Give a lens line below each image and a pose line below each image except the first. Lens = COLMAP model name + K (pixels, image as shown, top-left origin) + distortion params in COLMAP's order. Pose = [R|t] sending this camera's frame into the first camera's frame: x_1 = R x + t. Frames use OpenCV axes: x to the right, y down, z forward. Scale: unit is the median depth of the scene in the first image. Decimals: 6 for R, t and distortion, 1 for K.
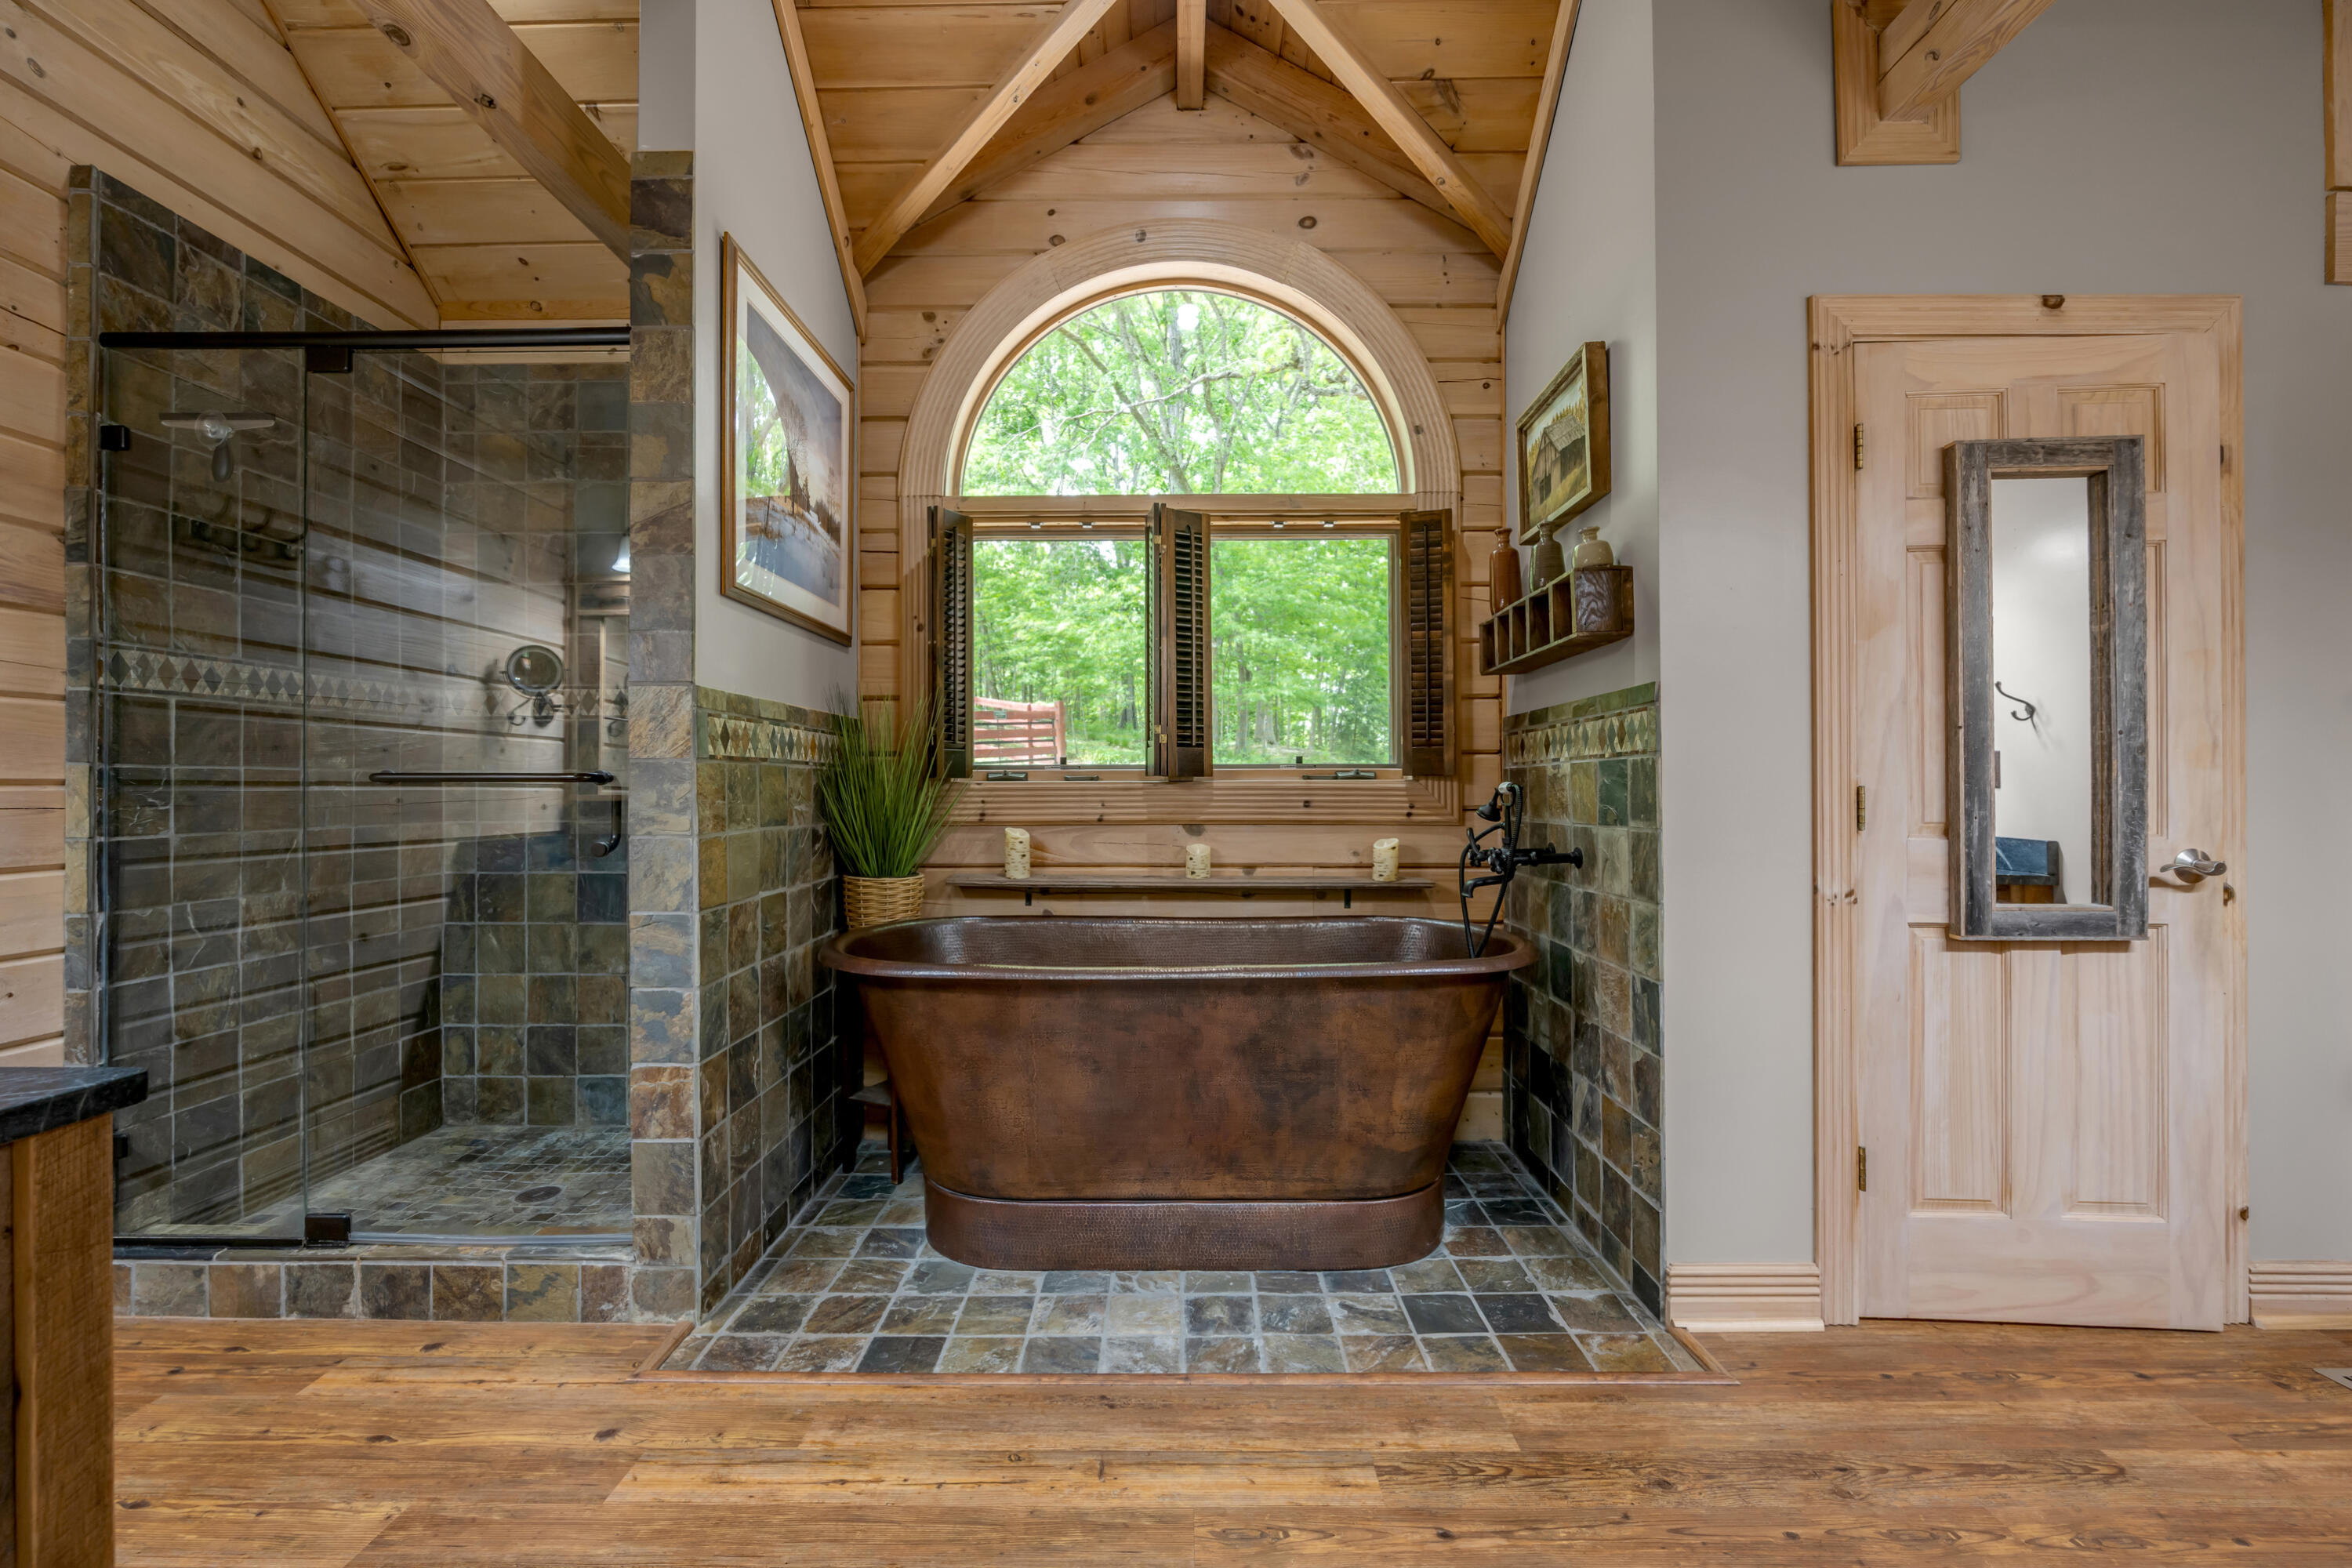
lens RADIAL K [[969.7, 0, 1176.0], [0, 969.7, 784.0], [0, 0, 1]] dist [0.002583, -0.000334]
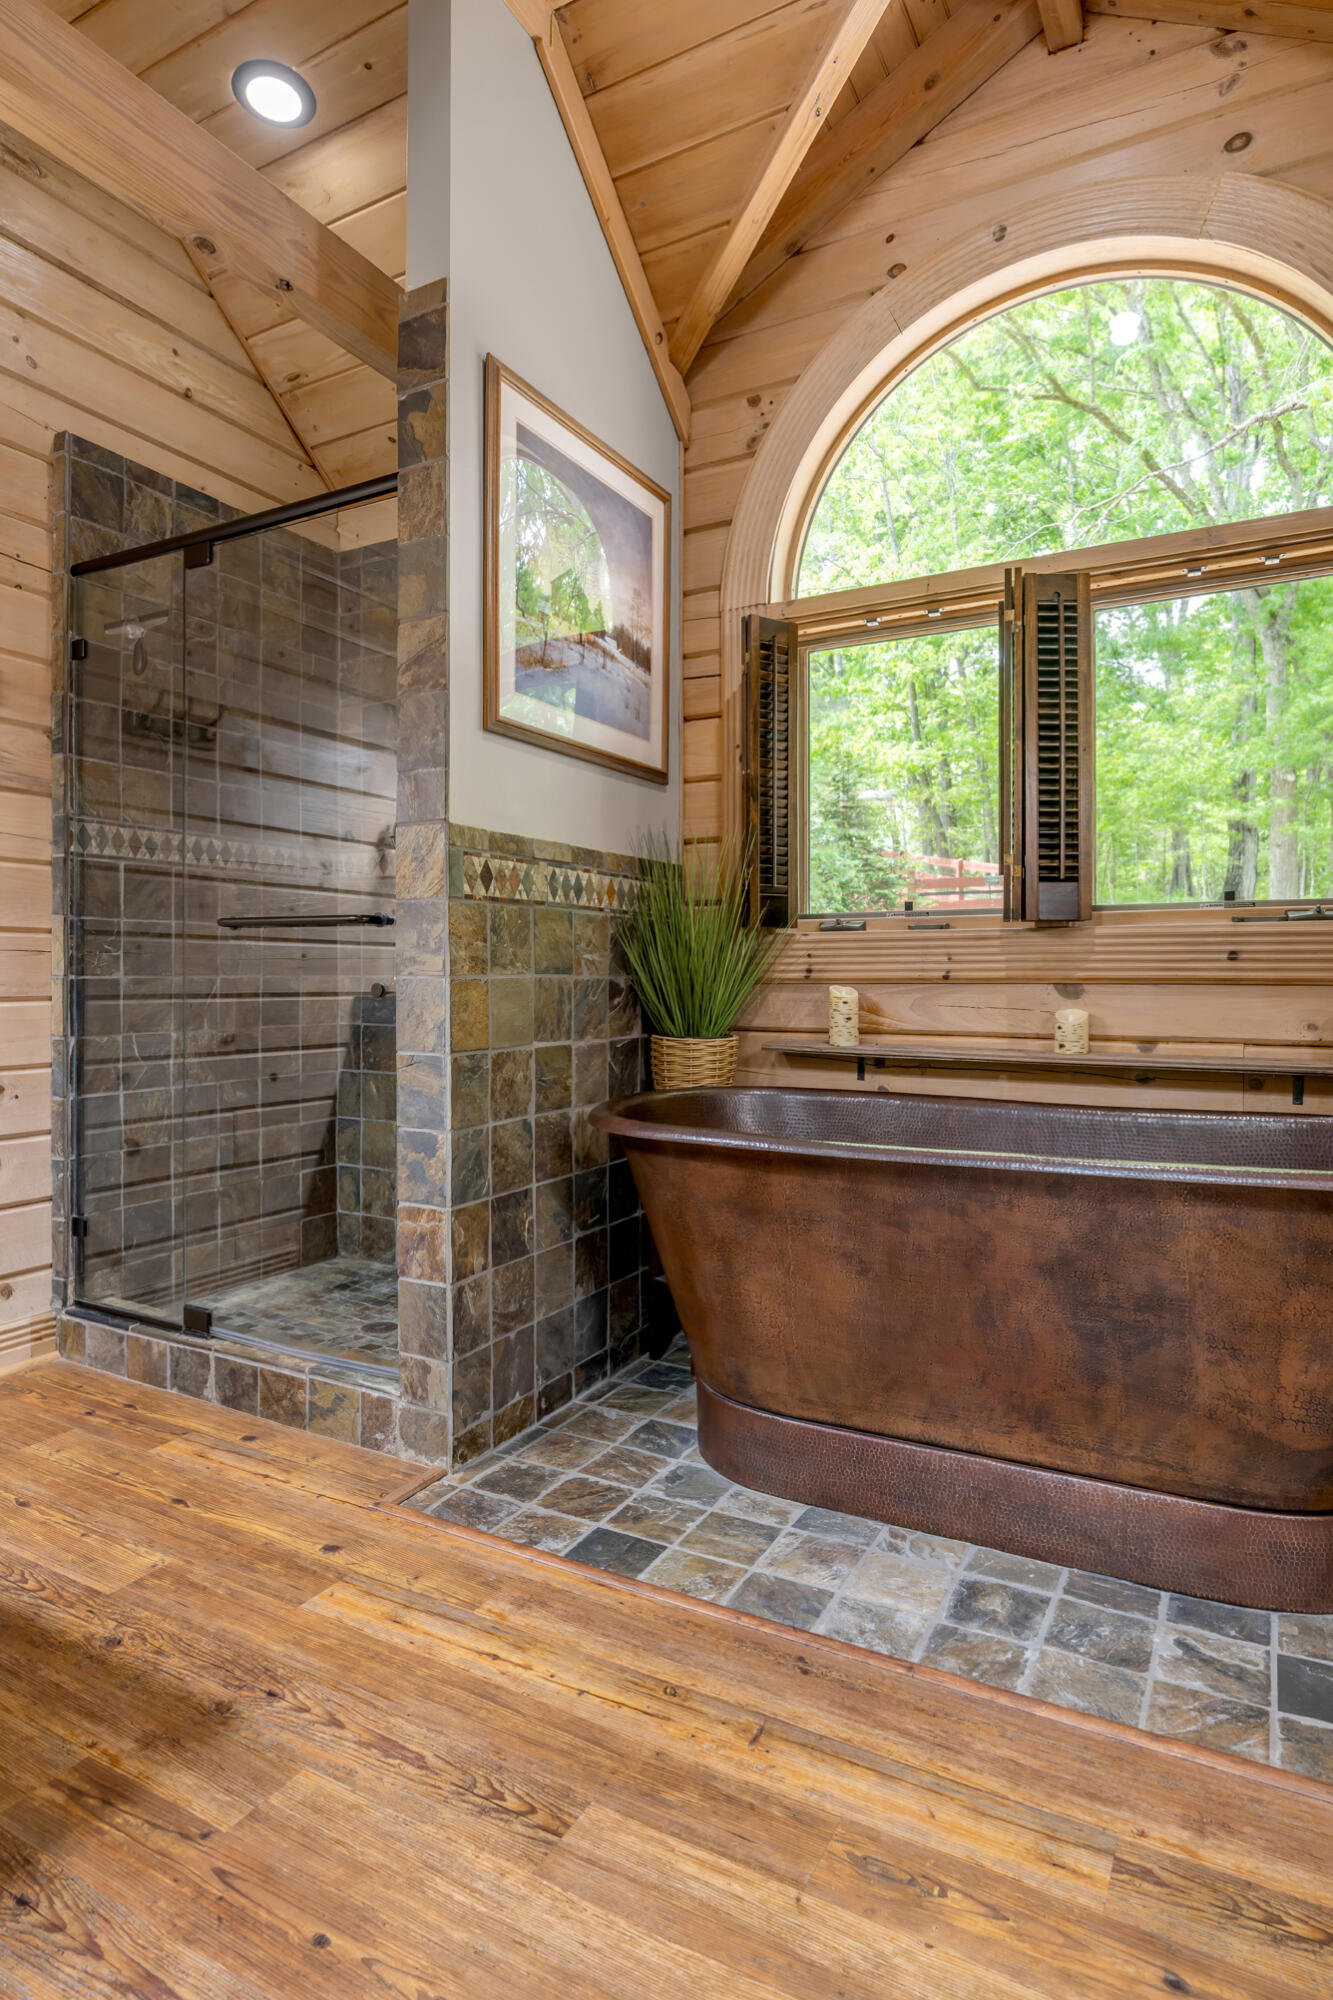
lens RADIAL K [[1124.7, 0, 671.5], [0, 1124.7, 979.1], [0, 0, 1]] dist [-0.004258, 0.002032]
pose [[0.881019, 0.005538, -0.473049, 0.220219], [-0.002316, 0.999970, 0.007393, 0.043303], [0.473076, -0.005418, 0.881005, 0.096640]]
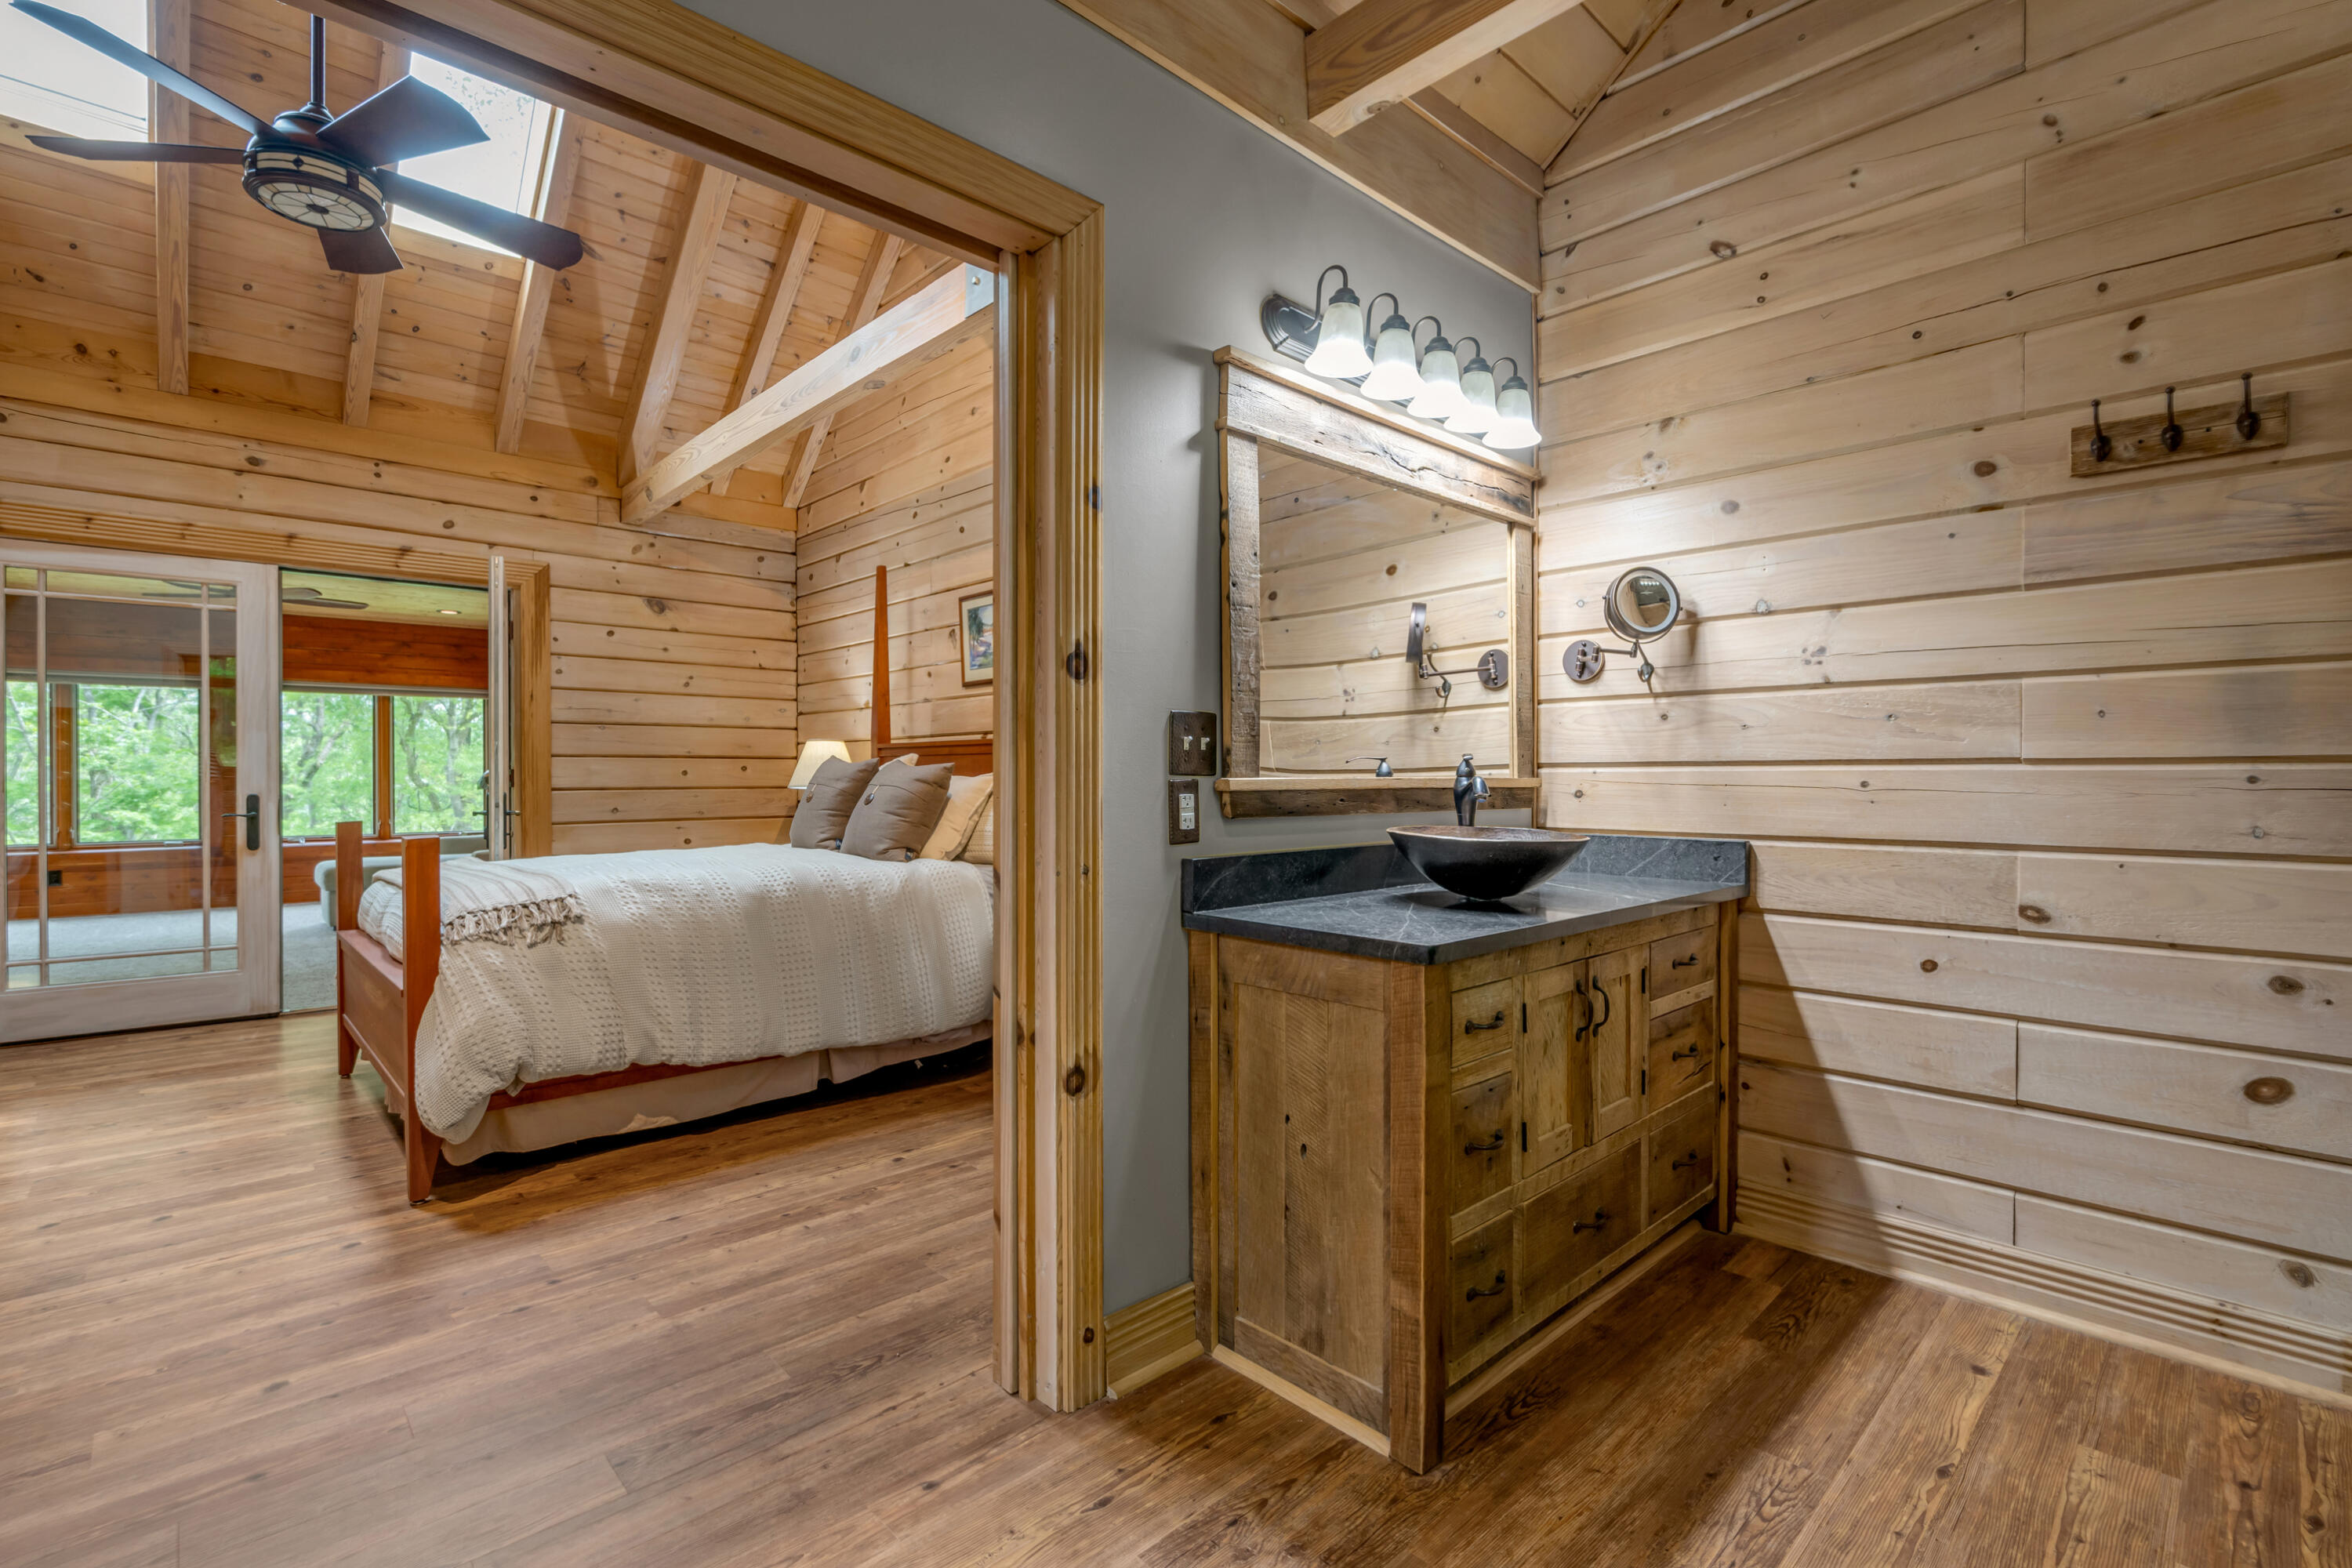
lens RADIAL K [[1074.1, 0, 1176.0], [0, 1074.1, 784.0], [0, 0, 1]] dist [0.004630, 0.000184]
pose [[-0.719552, 0.006973, -0.694403, 0.193892], [0.000905, 0.999958, 0.009103, 0.008643], [0.694438, 0.005922, -0.719529, 0.852741]]
